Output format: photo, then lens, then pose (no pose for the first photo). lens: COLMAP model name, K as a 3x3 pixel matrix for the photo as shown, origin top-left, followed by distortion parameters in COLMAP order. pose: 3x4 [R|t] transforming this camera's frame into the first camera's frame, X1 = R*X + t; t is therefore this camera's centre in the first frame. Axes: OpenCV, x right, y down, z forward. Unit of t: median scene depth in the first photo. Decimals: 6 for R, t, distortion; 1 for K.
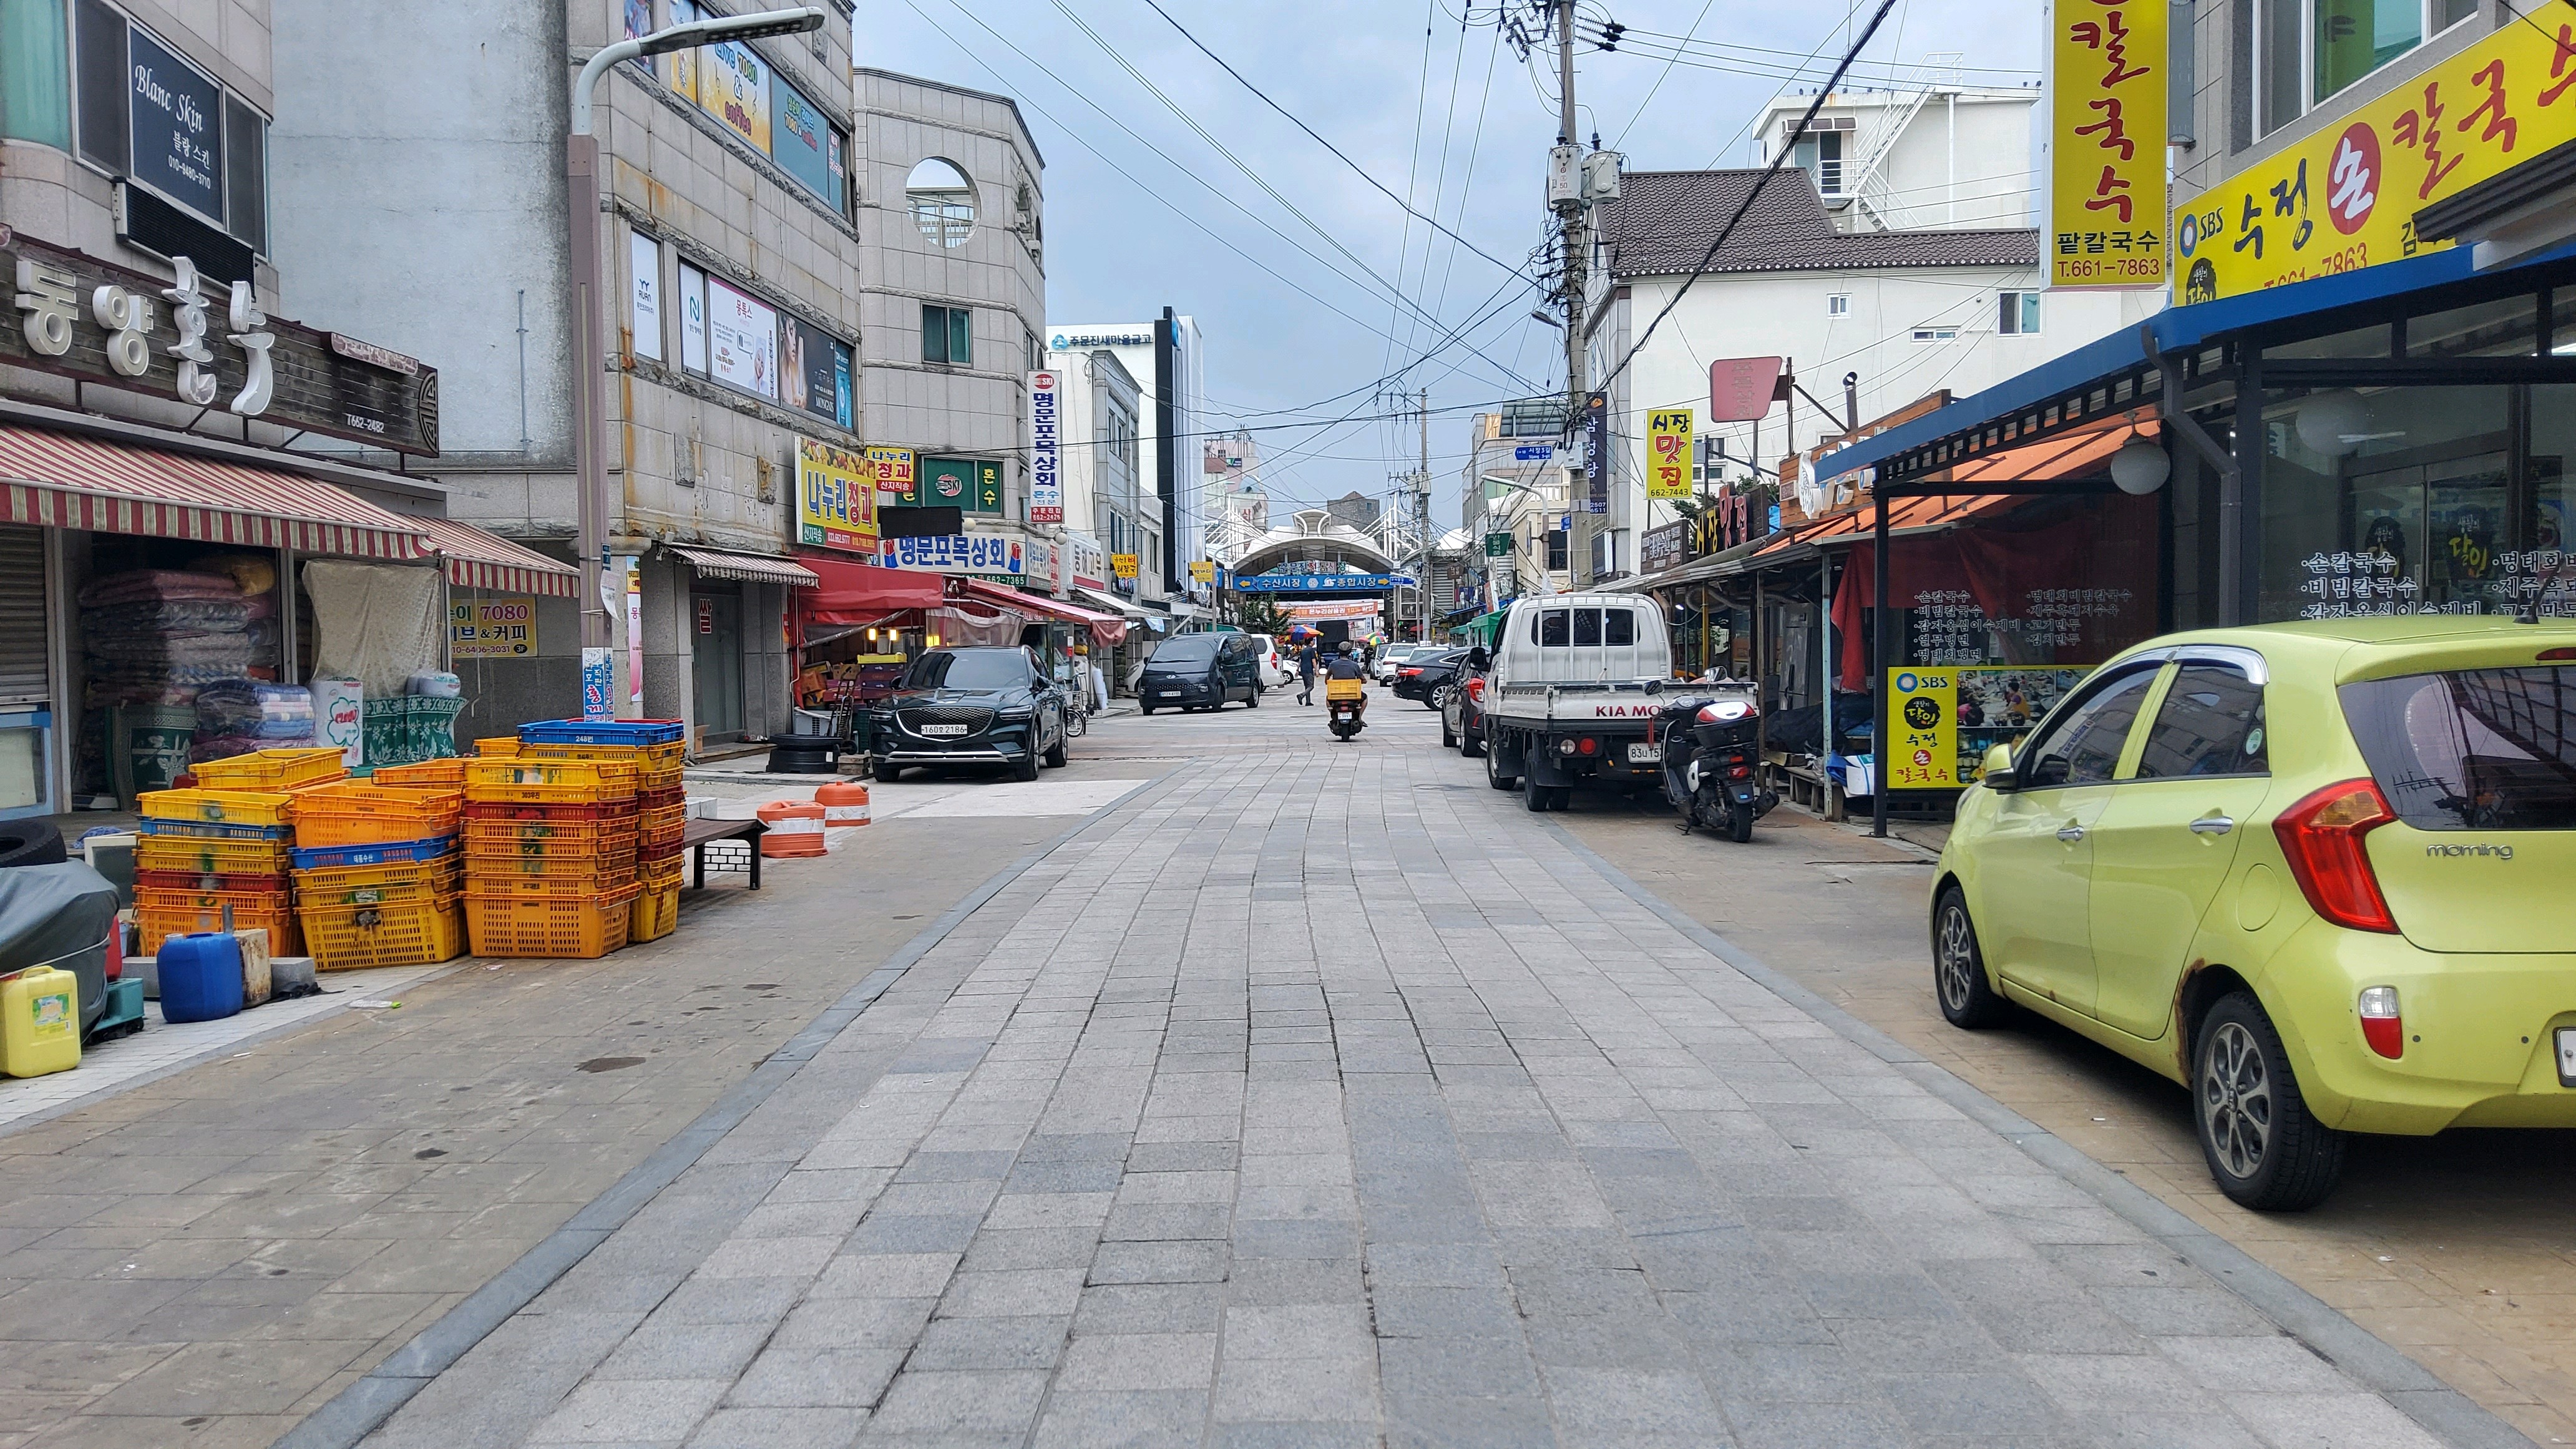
lens RADIAL K [[1979.1, 0, 1288.0], [0, 1979.1, 724.5], [0, 0, 1]] dist [0.153062, -0.248305]
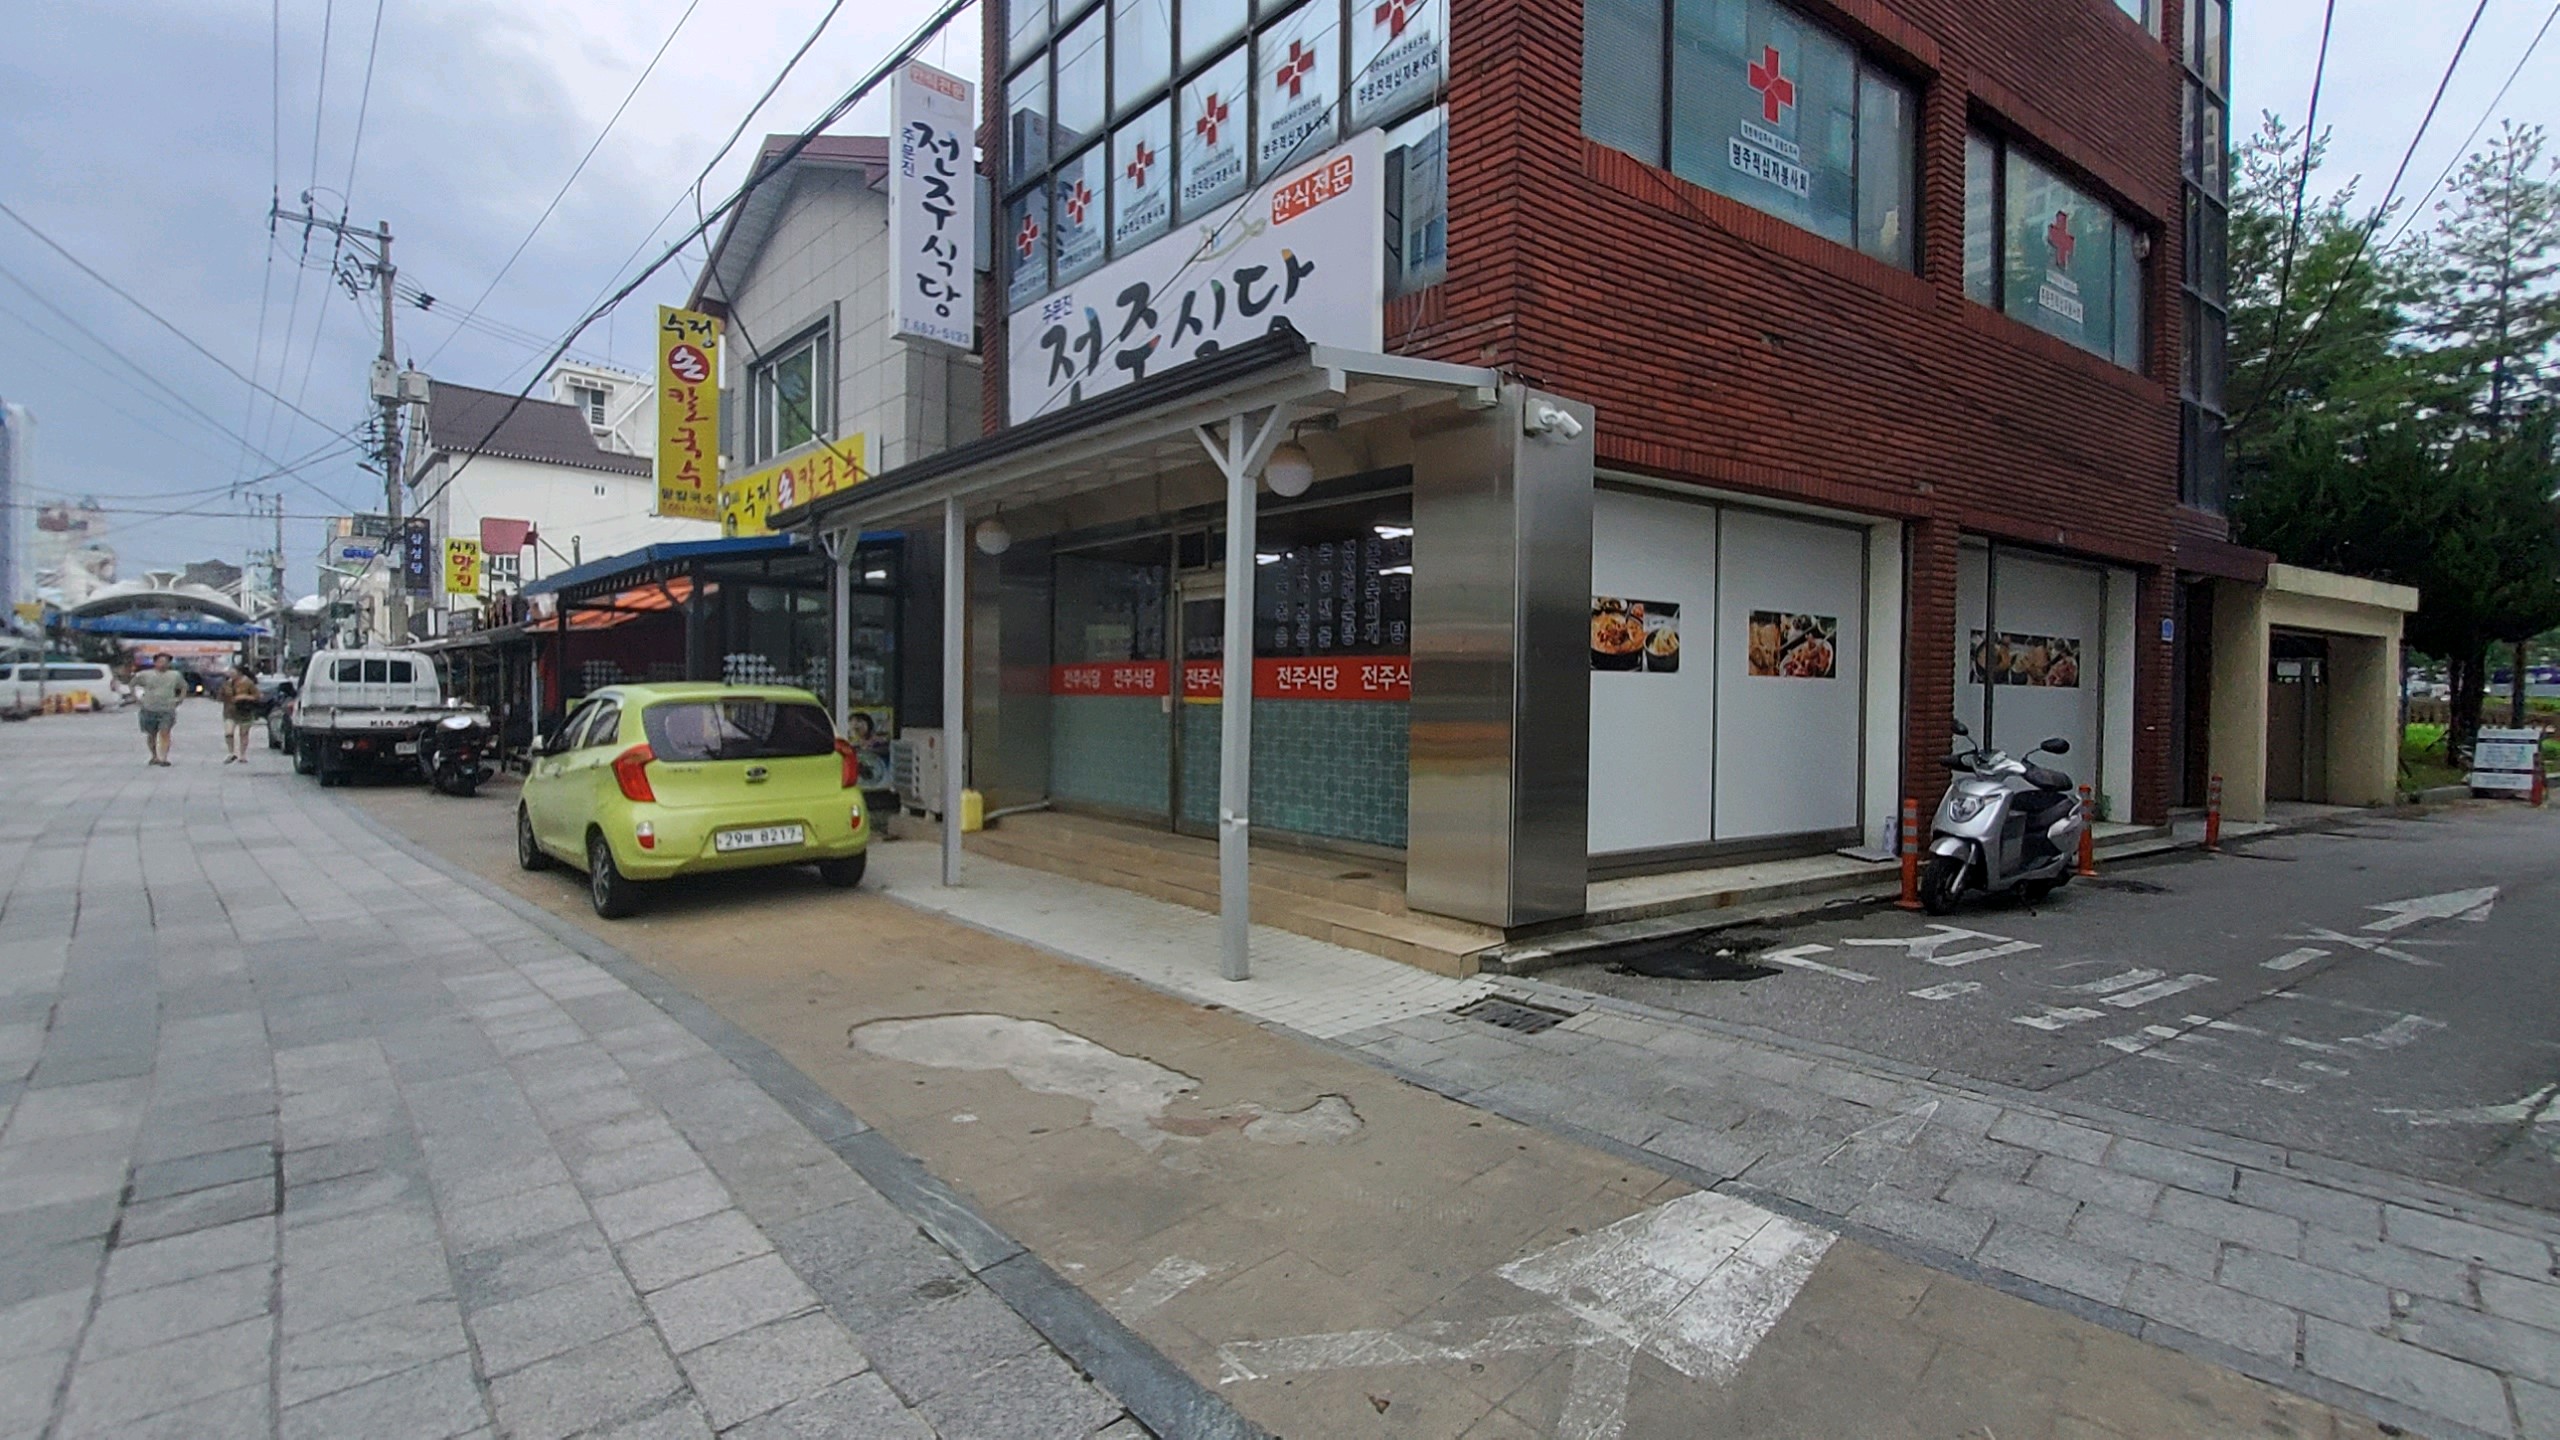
lens RADIAL K [[1039.9, 0, 1298.1], [0, 1039.9, 709.9], [0, 0, 1]] dist [0.001033, -0.004986]
pose [[0.663517, 0.013059, 0.748048, 0.022636], [0.004050, 0.999770, -0.021046, 0.003584], [-0.748151, 0.016994, 0.663311, -0.139907]]
